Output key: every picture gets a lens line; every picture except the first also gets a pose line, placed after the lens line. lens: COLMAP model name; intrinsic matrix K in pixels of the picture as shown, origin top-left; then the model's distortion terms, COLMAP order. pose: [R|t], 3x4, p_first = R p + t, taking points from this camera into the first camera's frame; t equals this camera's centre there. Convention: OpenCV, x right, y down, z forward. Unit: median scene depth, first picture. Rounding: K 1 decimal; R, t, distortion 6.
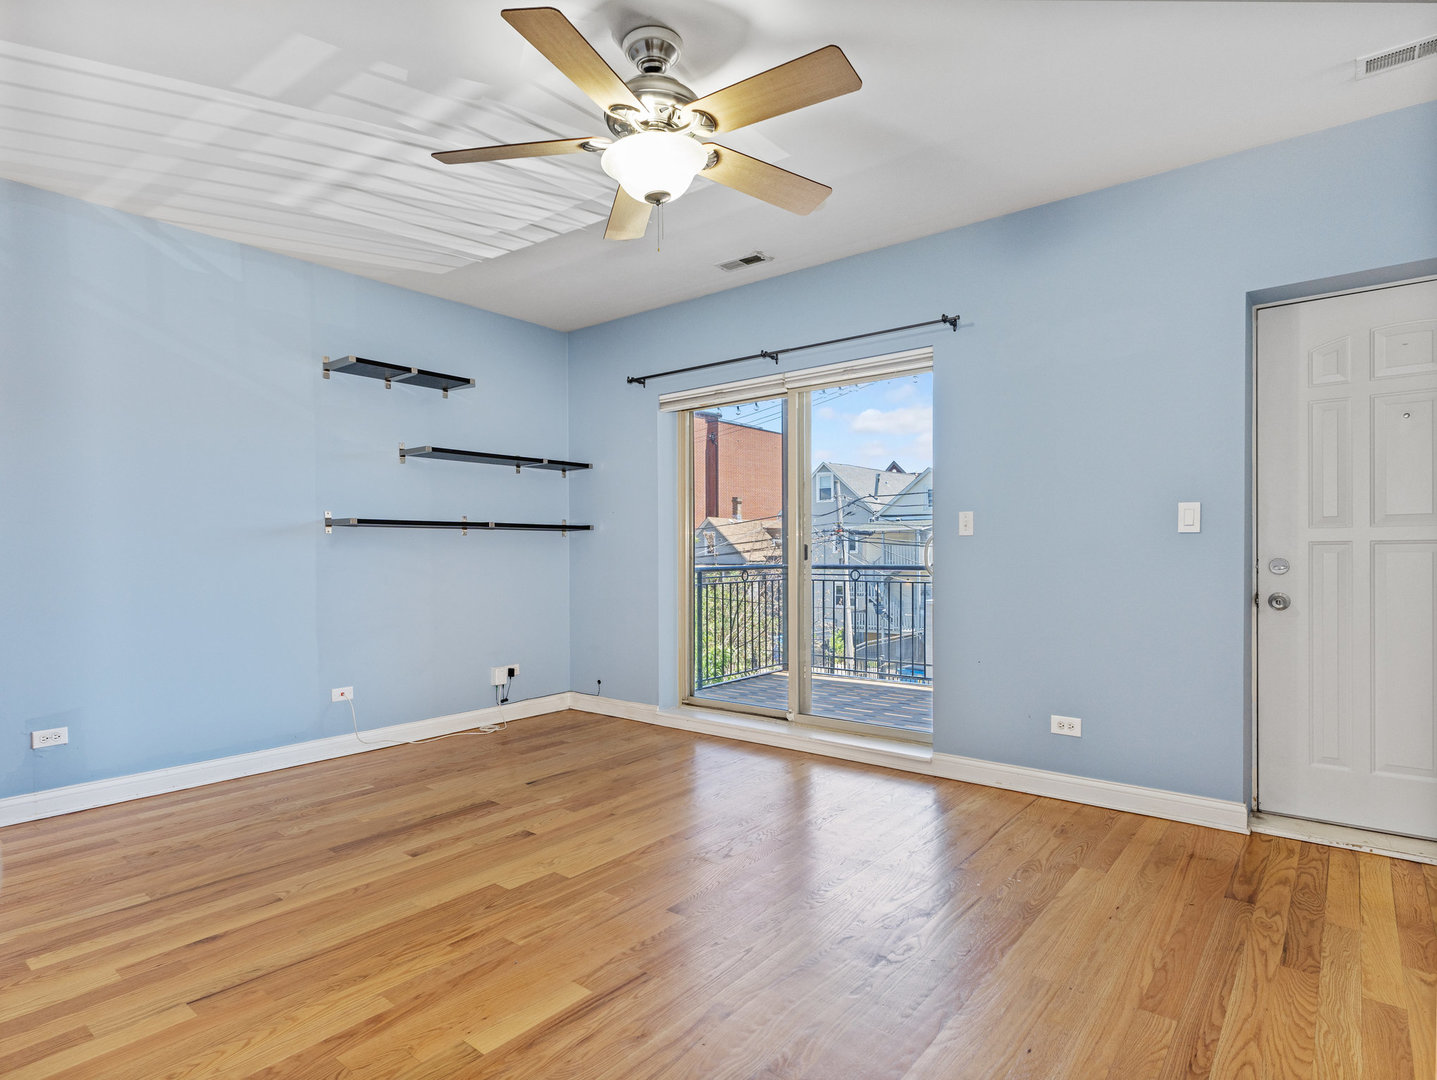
lens RADIAL K [[766.9, 0, 715.3], [0, 766.9, 555.6], [0, 0, 1]] dist [-0.001493, 0.000643]
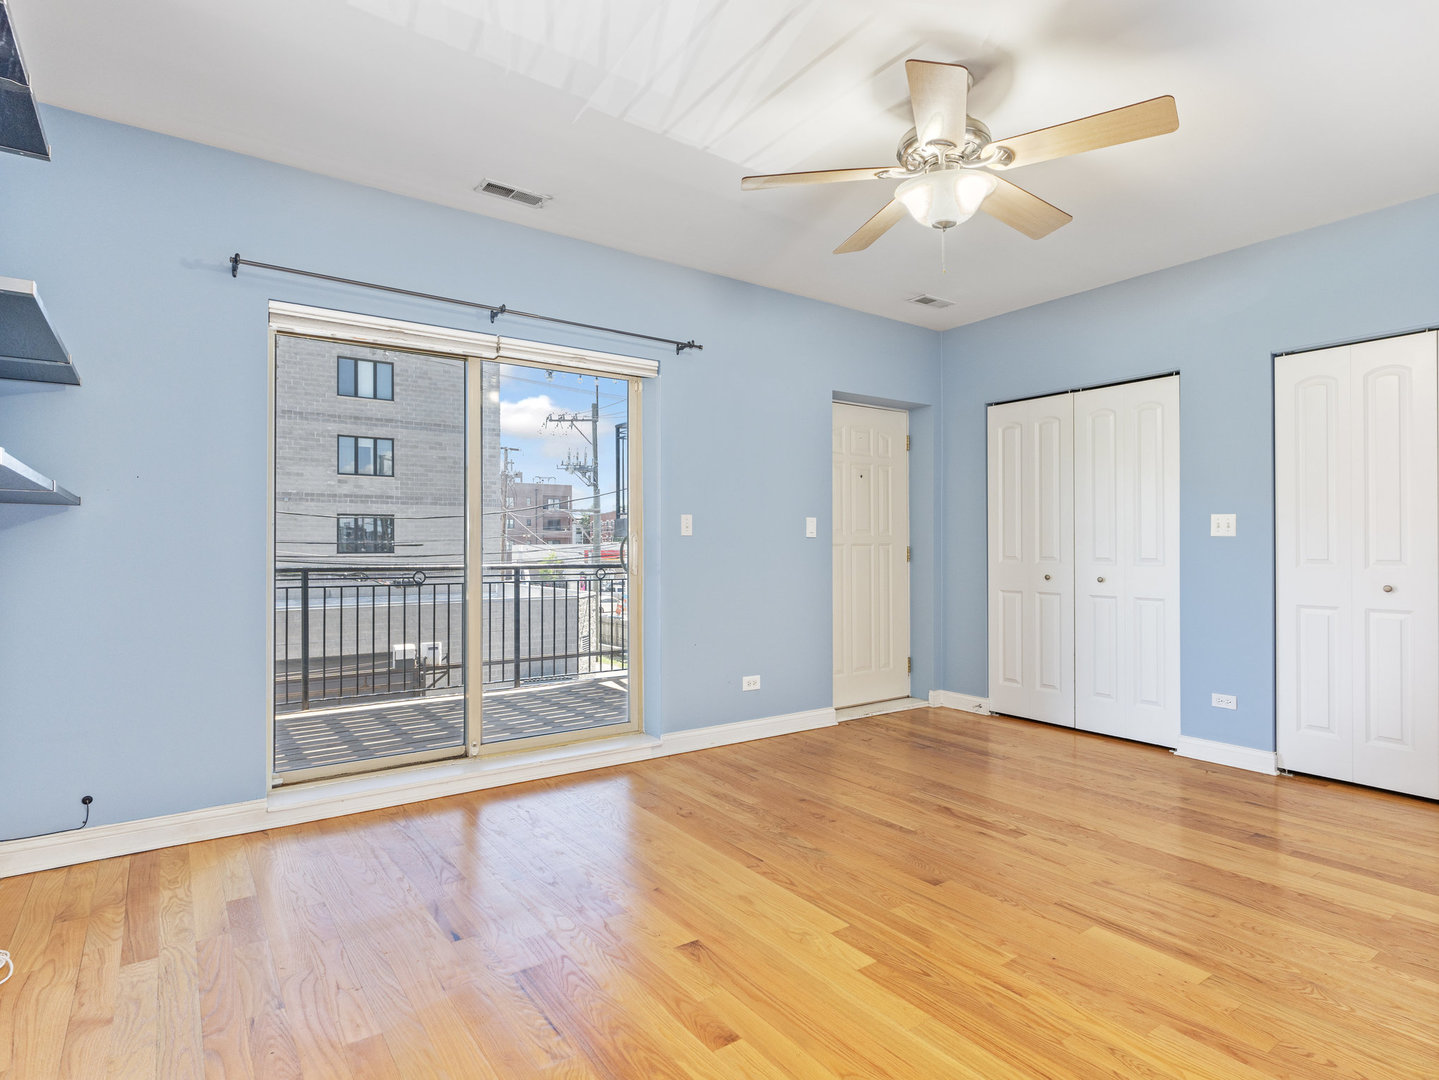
lens RADIAL K [[762.7, 0, 719.5], [0, 762.7, 540.0], [0, 0, 1]] dist [-0.001667, 0.000618]
pose [[0.284657, 0.014416, 0.958521, -0.803176], [0.004930, 0.999852, -0.016501, -0.000927], [-0.958617, 0.009423, 0.284544, 0.674013]]
